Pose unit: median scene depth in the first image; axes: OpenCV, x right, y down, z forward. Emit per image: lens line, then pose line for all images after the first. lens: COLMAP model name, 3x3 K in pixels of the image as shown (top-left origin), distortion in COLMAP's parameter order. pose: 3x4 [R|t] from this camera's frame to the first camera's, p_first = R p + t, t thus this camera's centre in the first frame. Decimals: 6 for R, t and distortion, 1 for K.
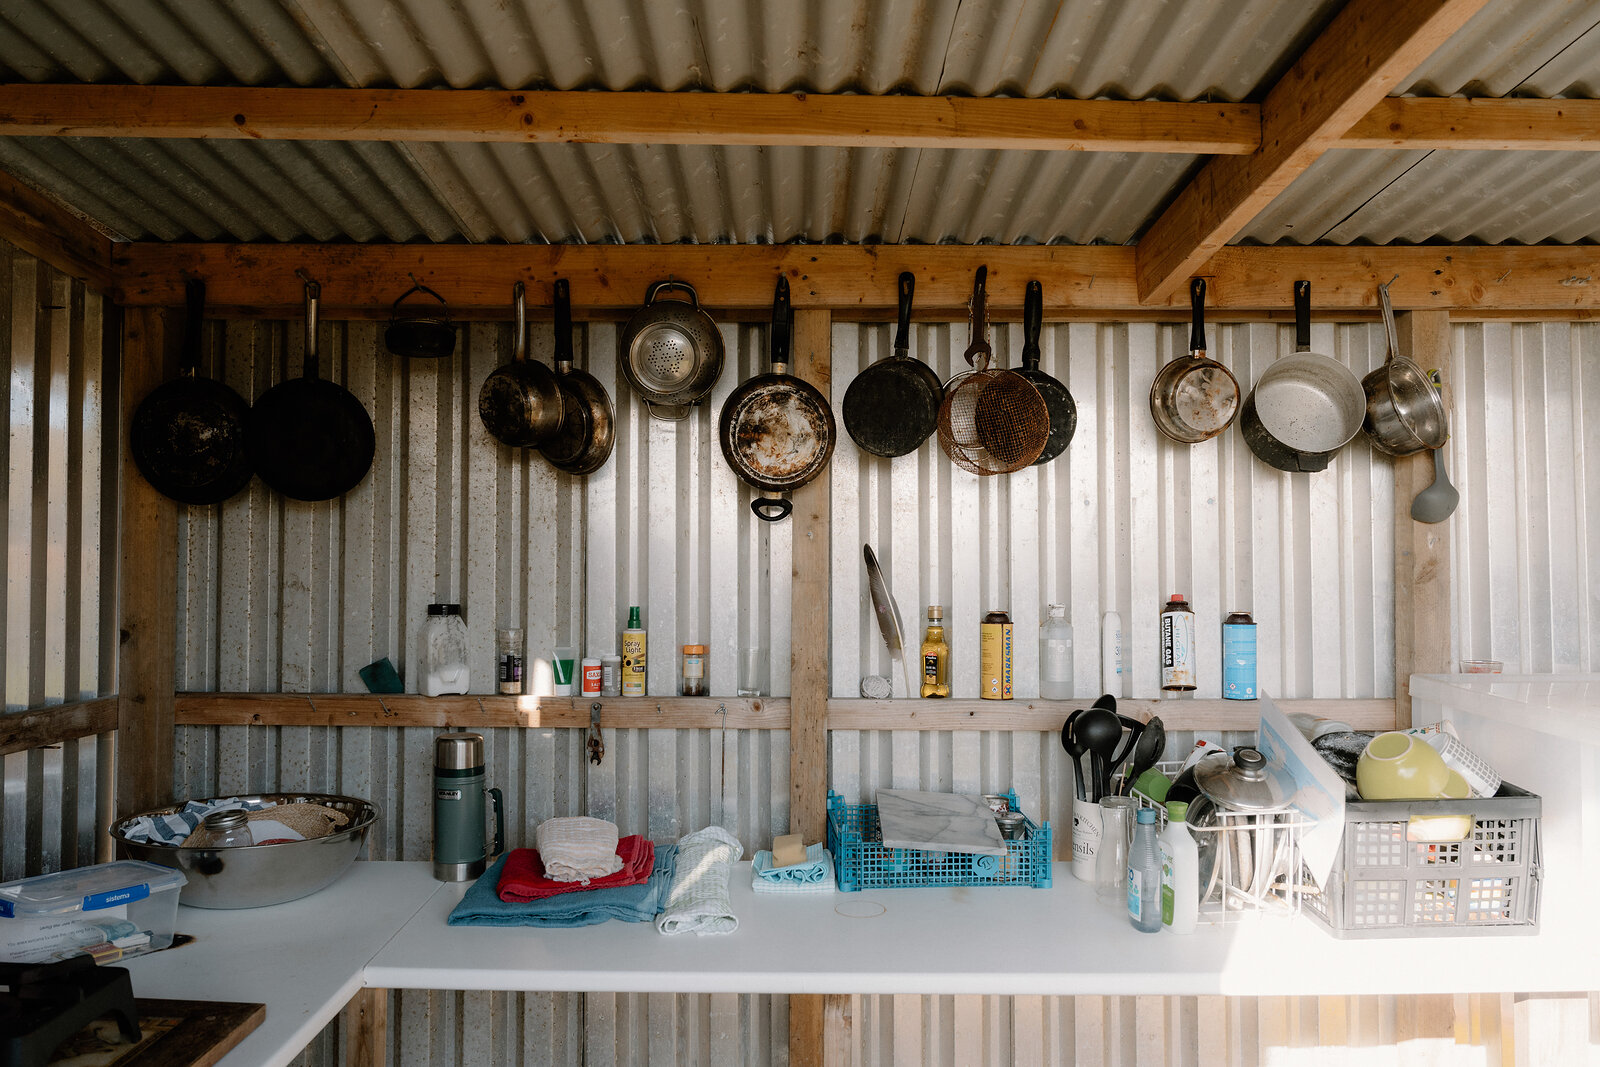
lens RADIAL K [[1270.9, 0, 809.9], [0, 1270.9, 536.6], [0, 0, 1]] dist [-0.002831, 0.010241]
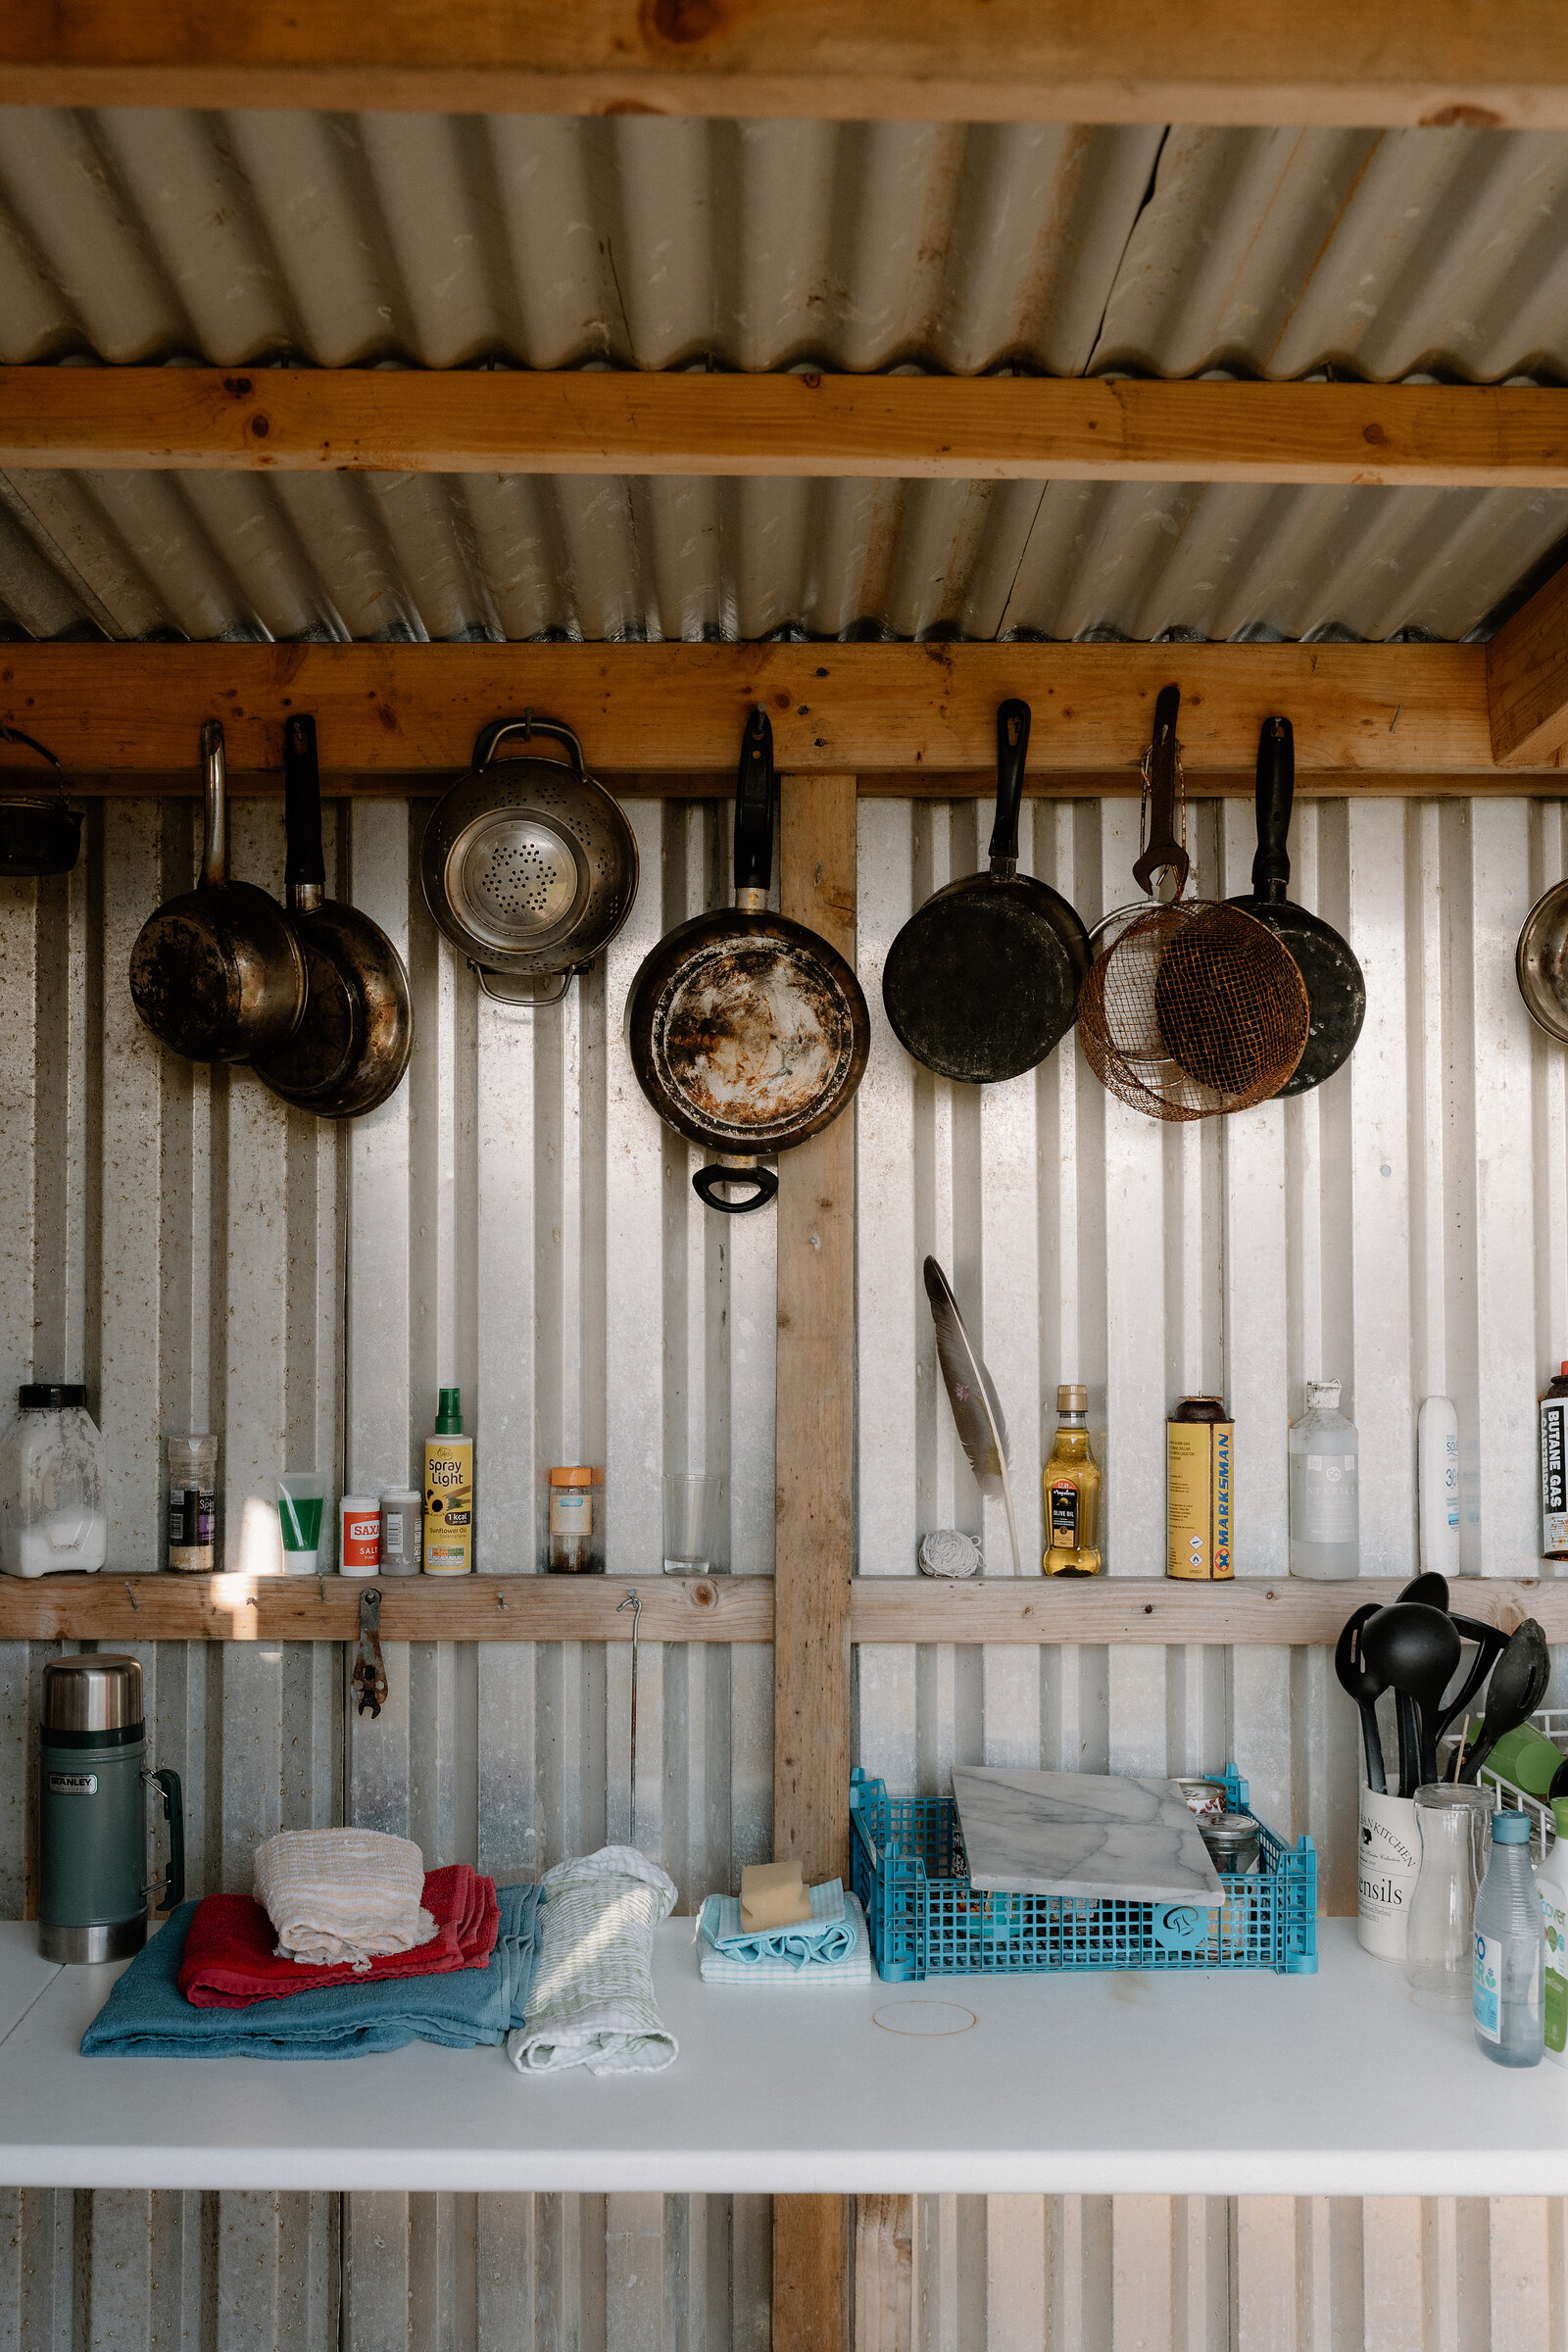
lens RADIAL K [[2803.3, 0, 784.0], [0, 2803.3, 1176.0], [0, 0, 1]] dist [0.018769, -0.010364]
pose [[0.999979, -0.001608, 0.006332, -0.018390], [0.001607, 0.999999, 0.000155, -0.026729], [-0.006332, -0.000145, 0.999980, -0.067972]]
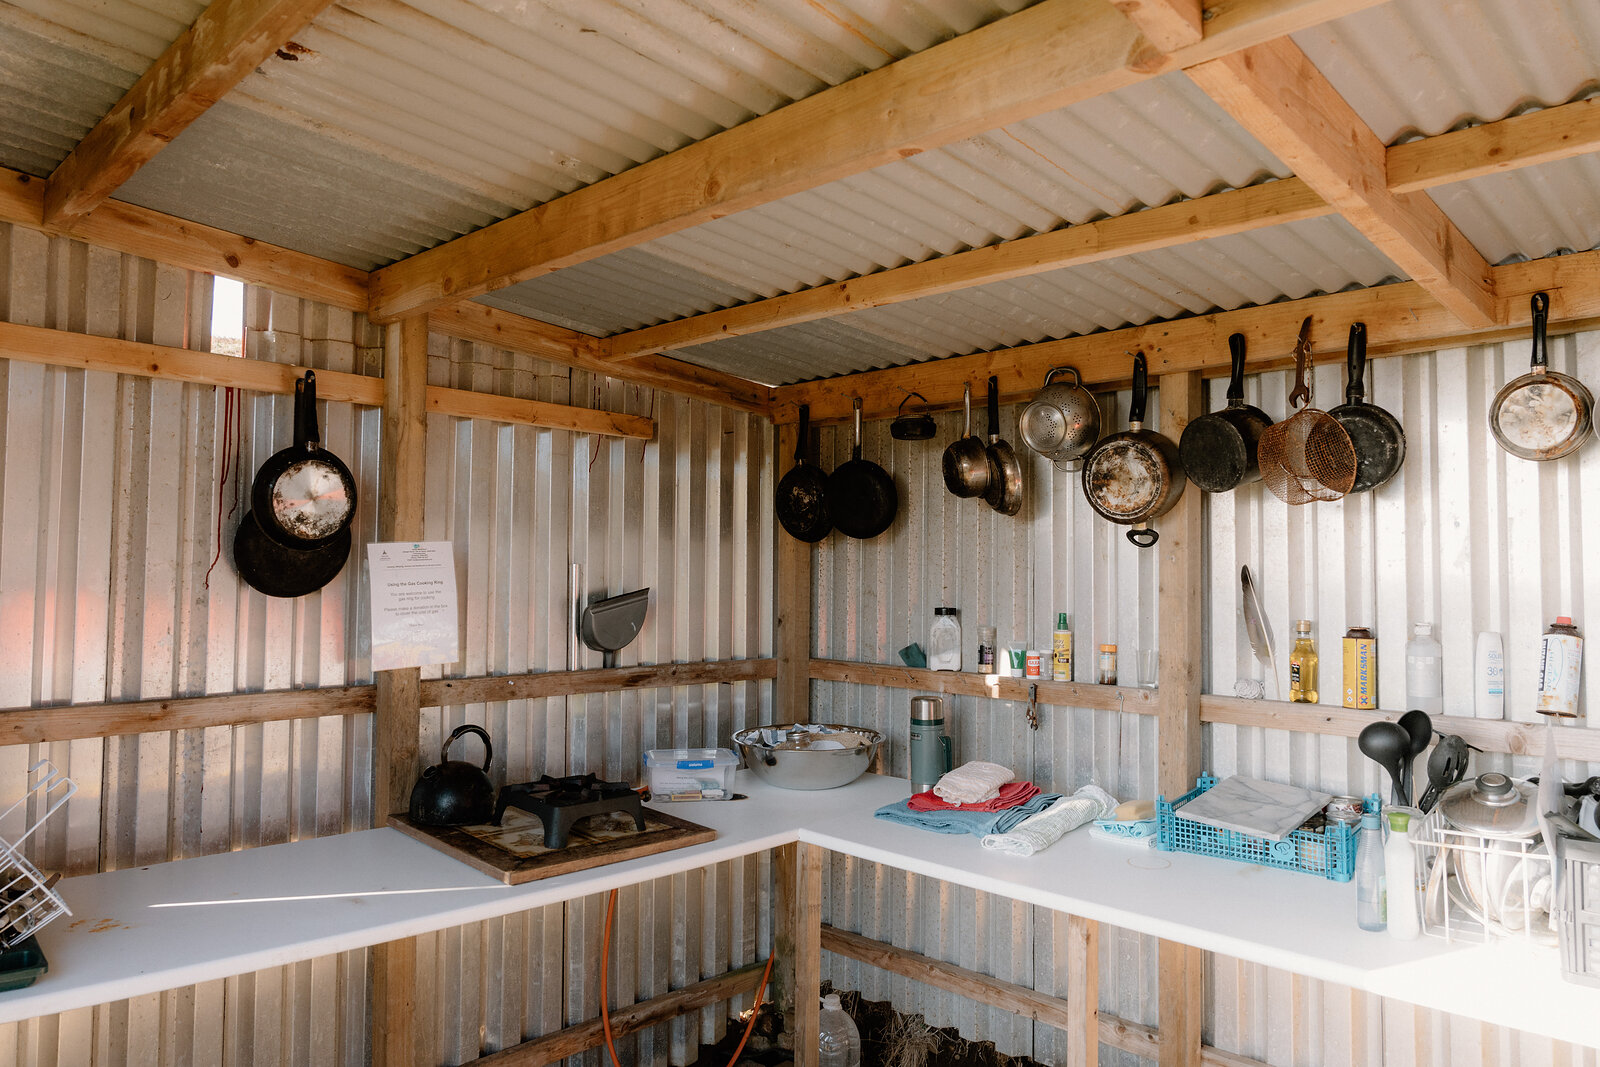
lens RADIAL K [[1082.2, 0, 800.0], [0, 1082.2, 533.5], [0, 0, 1]] dist [-0.001087, 0.000478]
pose [[0.707555, -0.023030, -0.706282, 0.488450], [0.012985, 0.999724, -0.019590, -0.009560], [0.706539, 0.004690, 0.707659, 0.011334]]
